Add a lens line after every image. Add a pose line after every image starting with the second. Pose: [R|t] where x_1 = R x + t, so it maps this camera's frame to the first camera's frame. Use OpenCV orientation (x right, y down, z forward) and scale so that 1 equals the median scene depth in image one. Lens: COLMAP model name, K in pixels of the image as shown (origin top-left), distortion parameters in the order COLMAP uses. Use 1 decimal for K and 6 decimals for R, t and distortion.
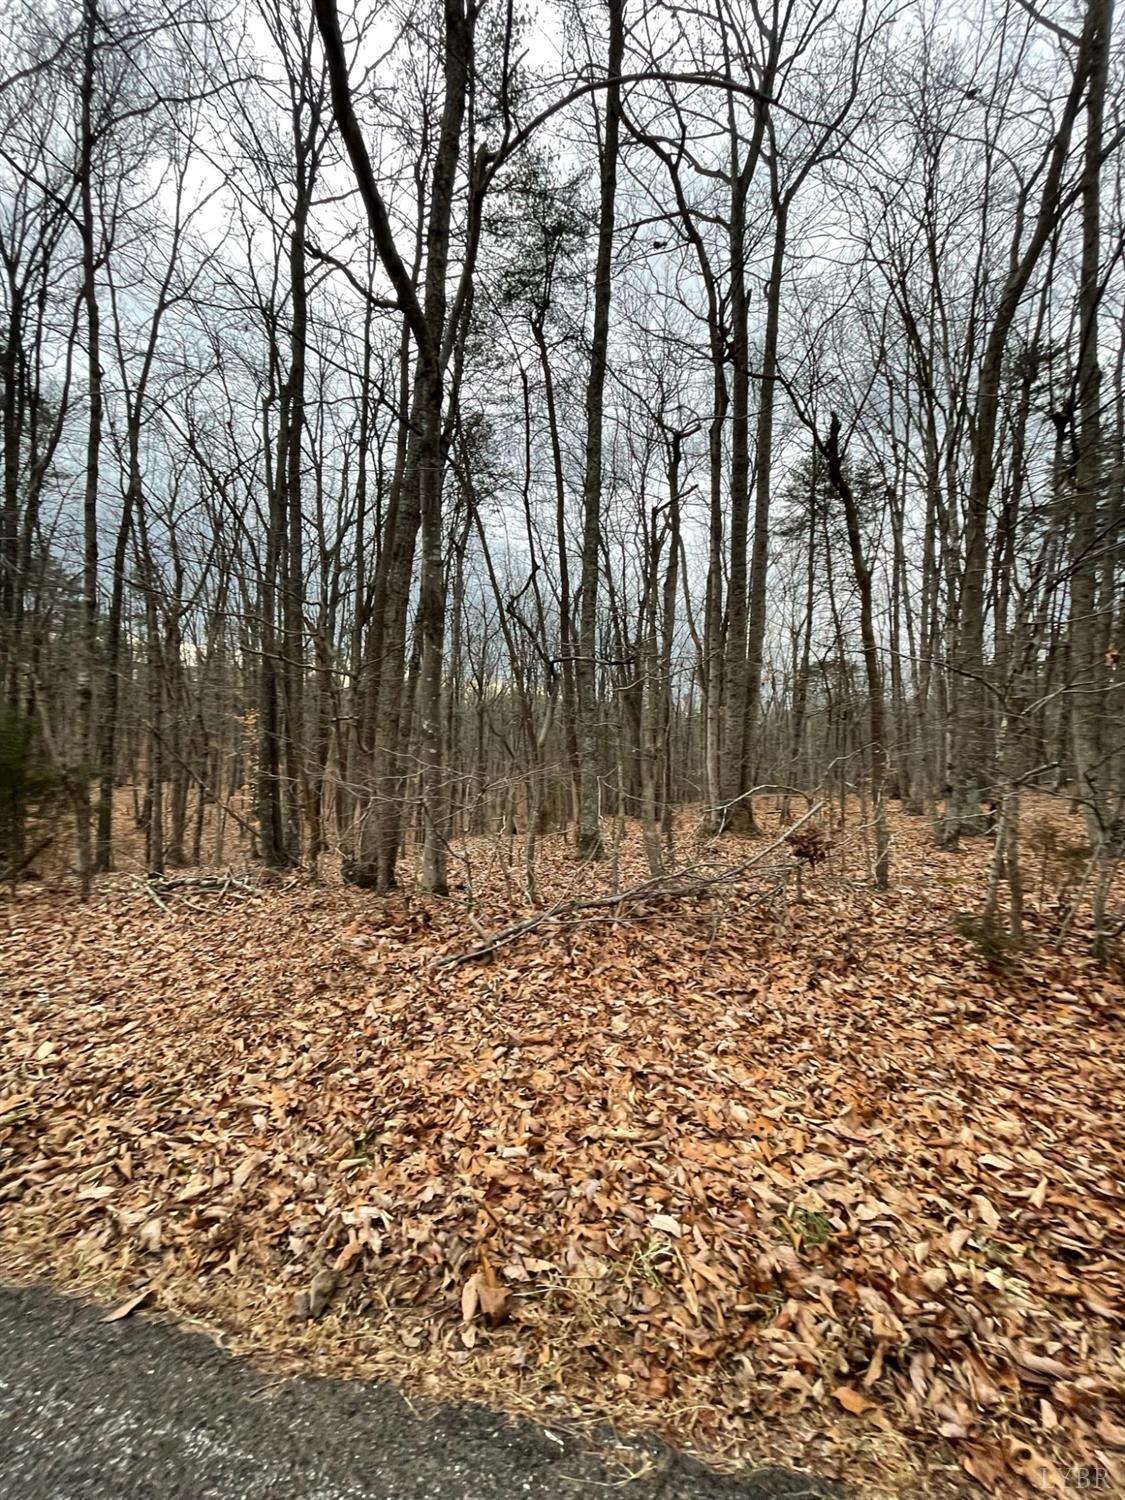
lens RADIAL K [[601.4, 0, 570.5], [0, 601.4, 748.9], [0, 0, 1]] dist [-0.000908, 0.000457]
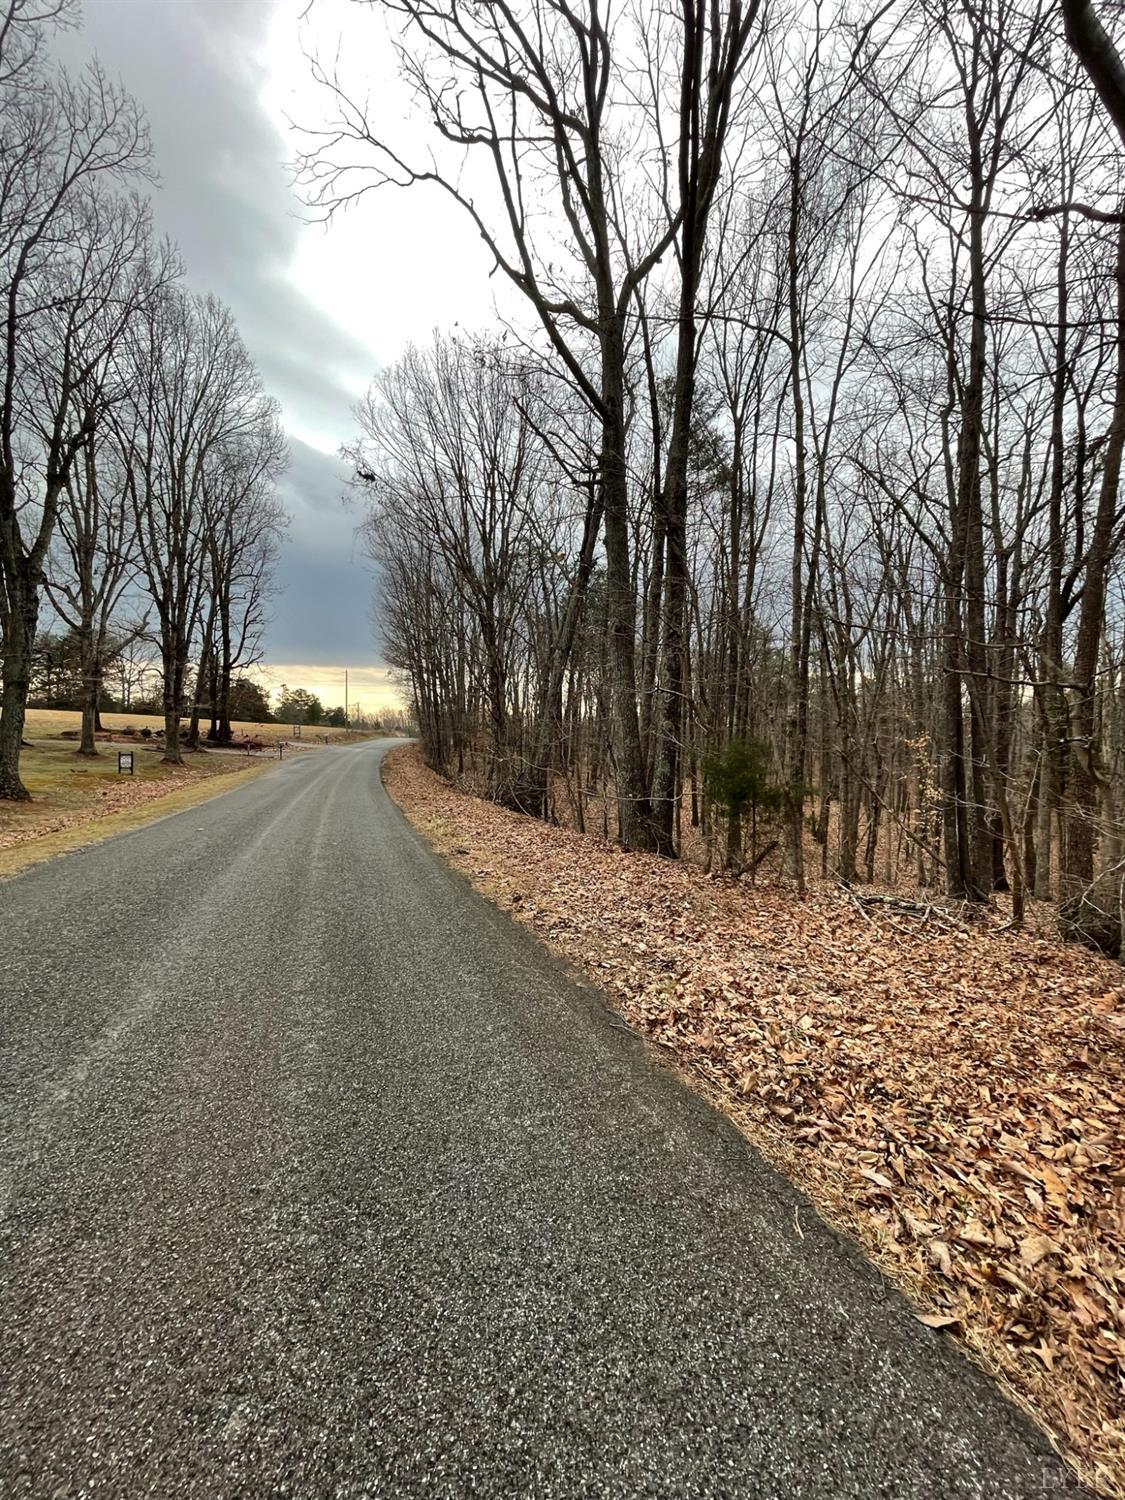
lens RADIAL K [[605.4, 0, 577.3], [0, 605.4, 744.9], [0, 0, 1]] dist [0.007229, 0.000341]
pose [[0.555651, -0.014591, -0.831288, -0.106200], [-0.021723, 0.999250, -0.032060, -0.003354], [0.831132, 0.035872, 0.554917, -0.067419]]
